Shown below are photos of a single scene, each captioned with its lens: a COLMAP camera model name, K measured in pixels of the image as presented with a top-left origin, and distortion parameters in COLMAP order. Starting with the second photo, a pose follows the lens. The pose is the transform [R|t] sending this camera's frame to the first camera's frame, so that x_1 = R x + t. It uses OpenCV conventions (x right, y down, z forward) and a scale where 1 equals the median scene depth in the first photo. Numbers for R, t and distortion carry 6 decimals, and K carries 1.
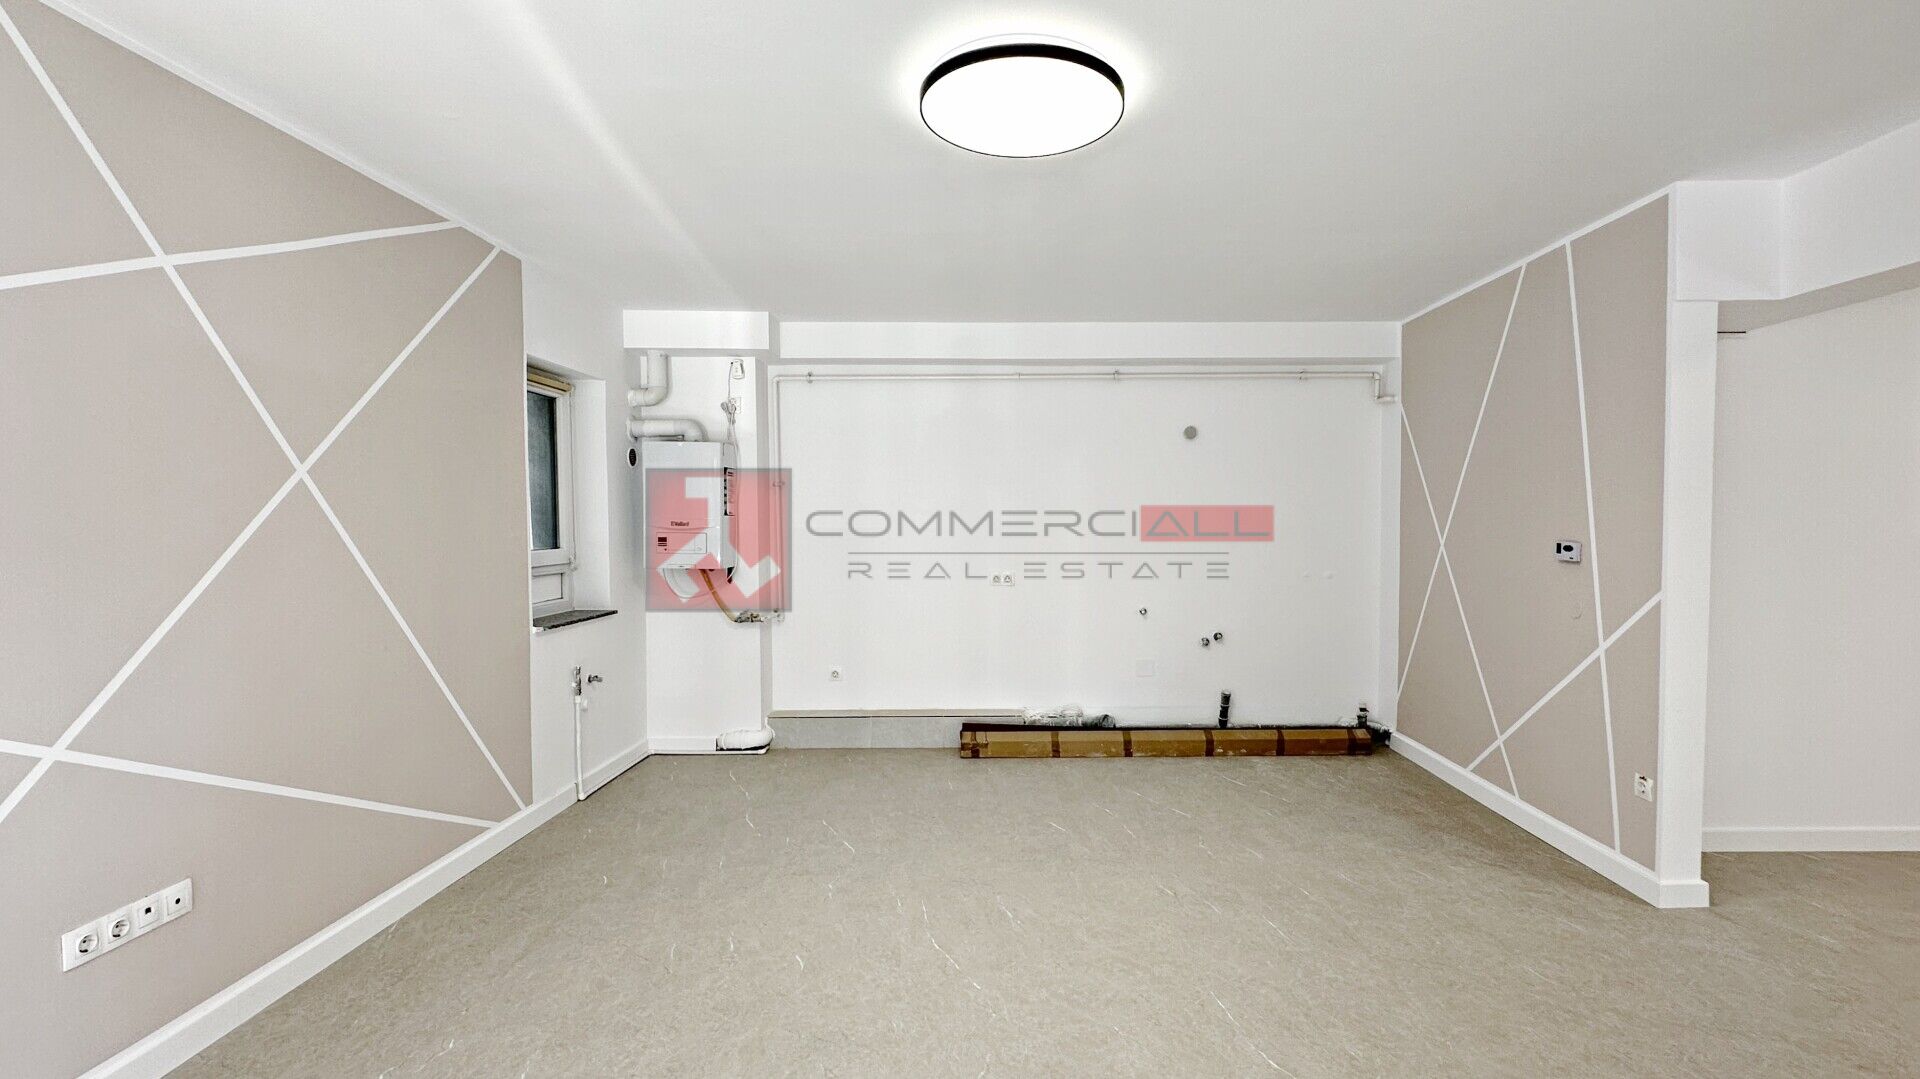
lens RADIAL K [[835.5, 0, 1028.2], [0, 835.5, 549.1], [0, 0, 1]] dist [0.000083, -0.000065]
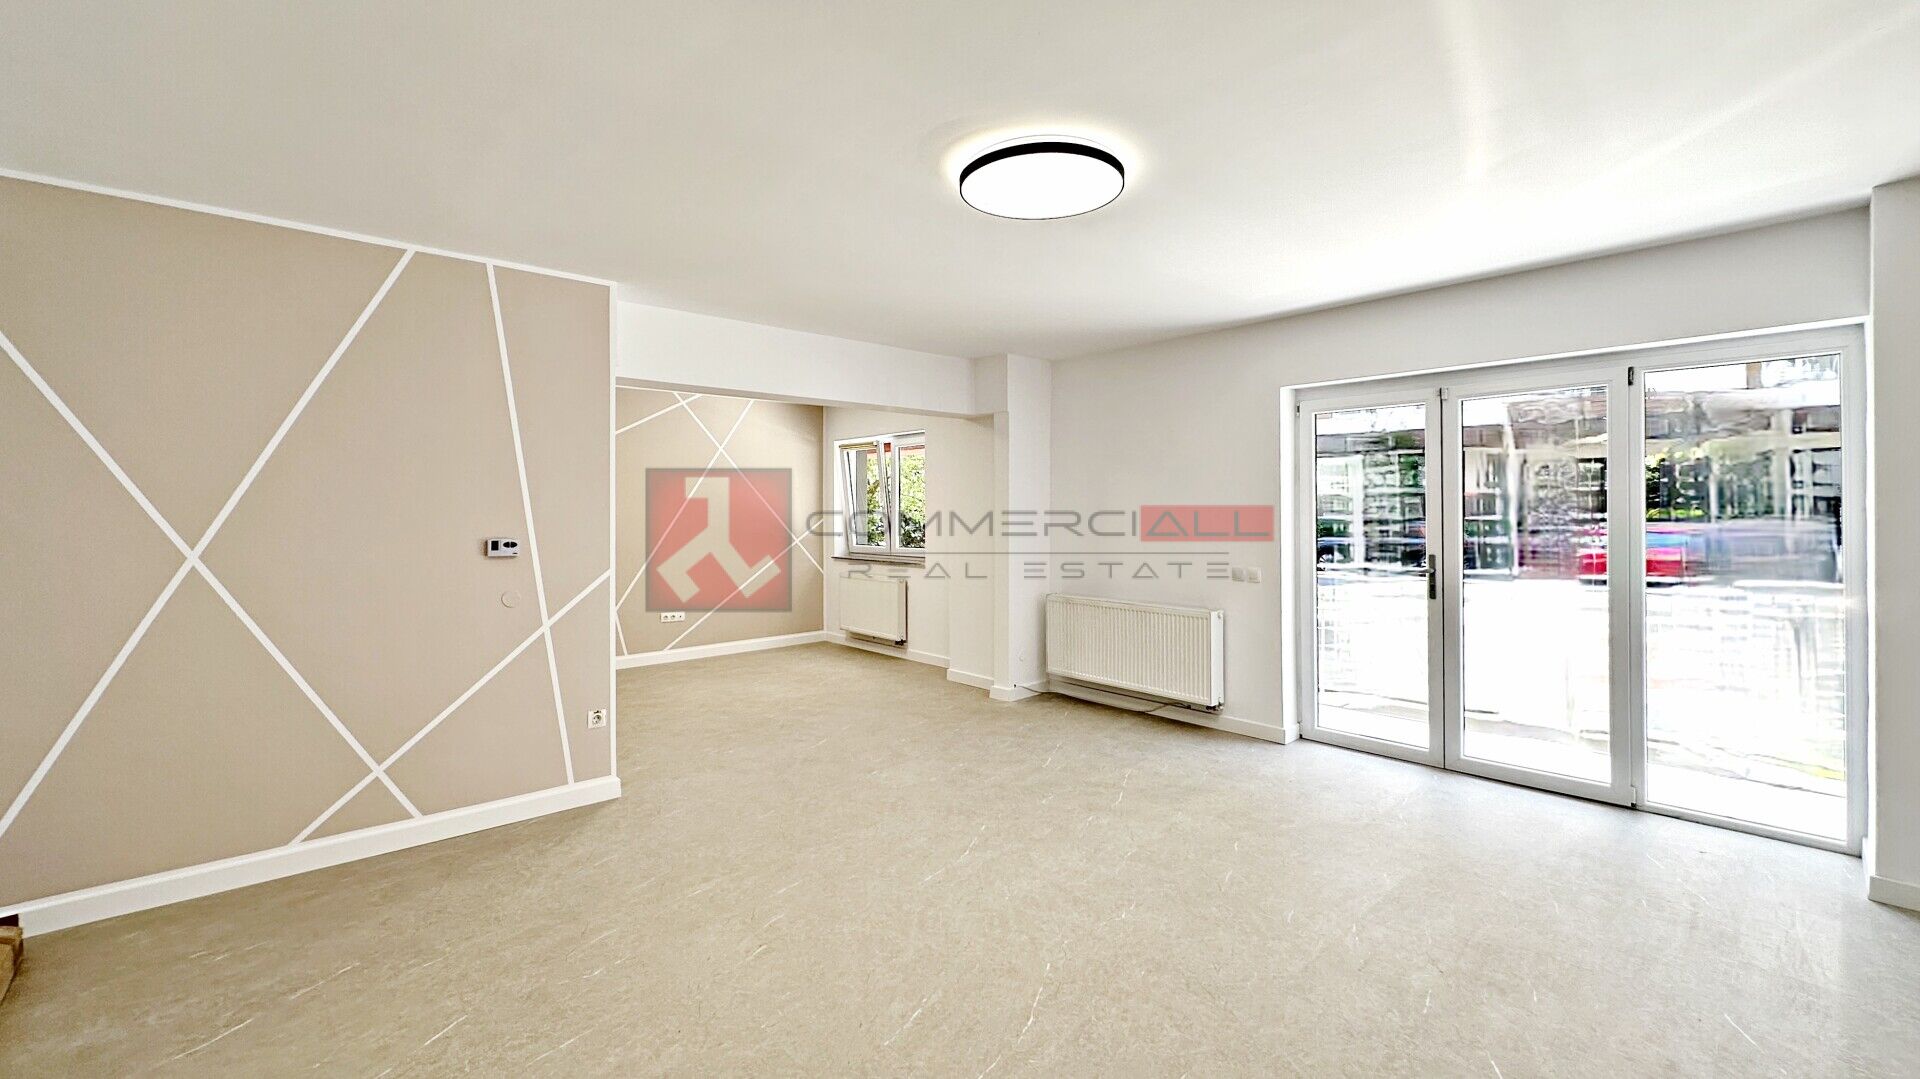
lens RADIAL K [[767.0, 0, 969.0], [0, 767.0, 507.4], [0, 0, 1]] dist [-0.002292, -0.000616]
pose [[-0.659214, 0.008310, 0.751909, -0.449635], [0.031633, 0.999360, 0.016689, -0.041710], [-0.751290, 0.034786, -0.659055, 1.053835]]
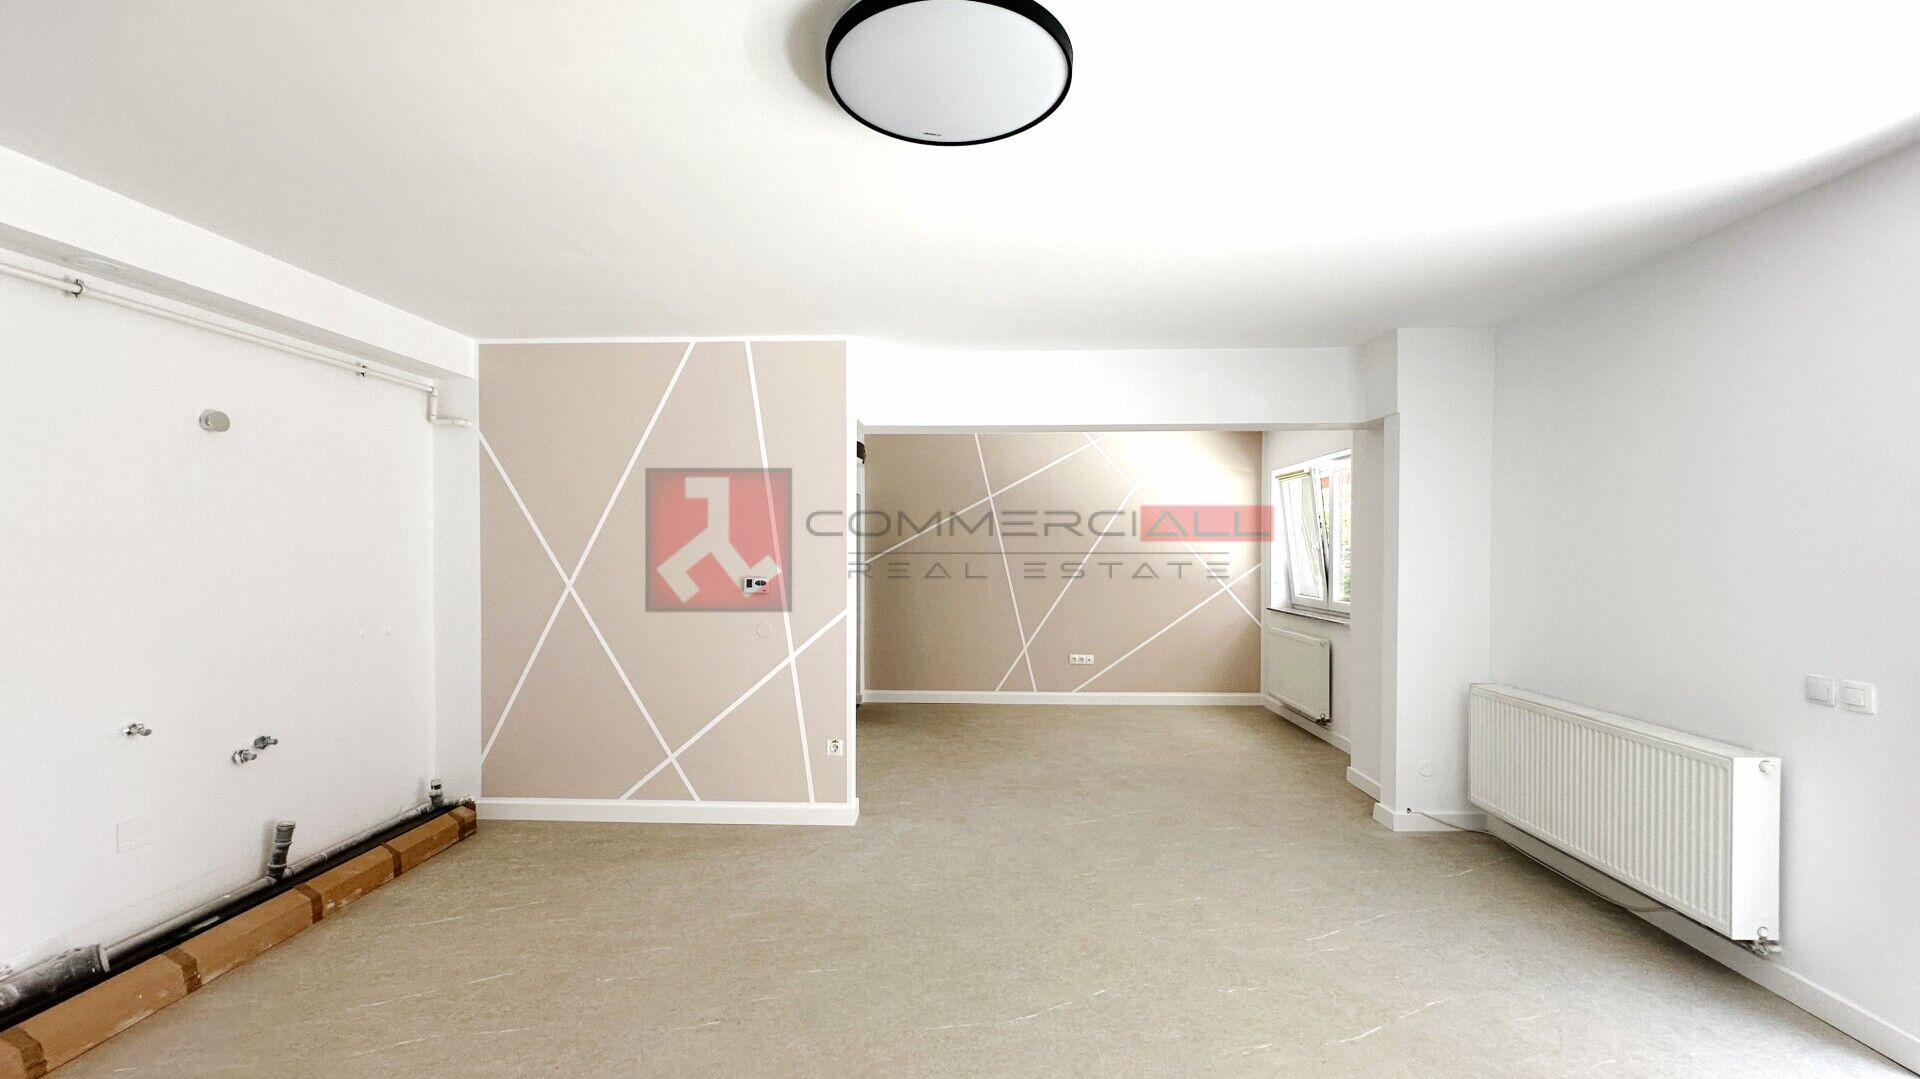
lens RADIAL K [[771.7, 0, 964.3], [0, 771.7, 558.7], [0, 0, 1]] dist [-0.000525, -0.000644]
pose [[0.047918, -0.007114, 0.998826, -0.444483], [0.033228, 0.999433, 0.005524, -0.029856], [-0.998298, 0.032925, 0.048127, 0.551247]]
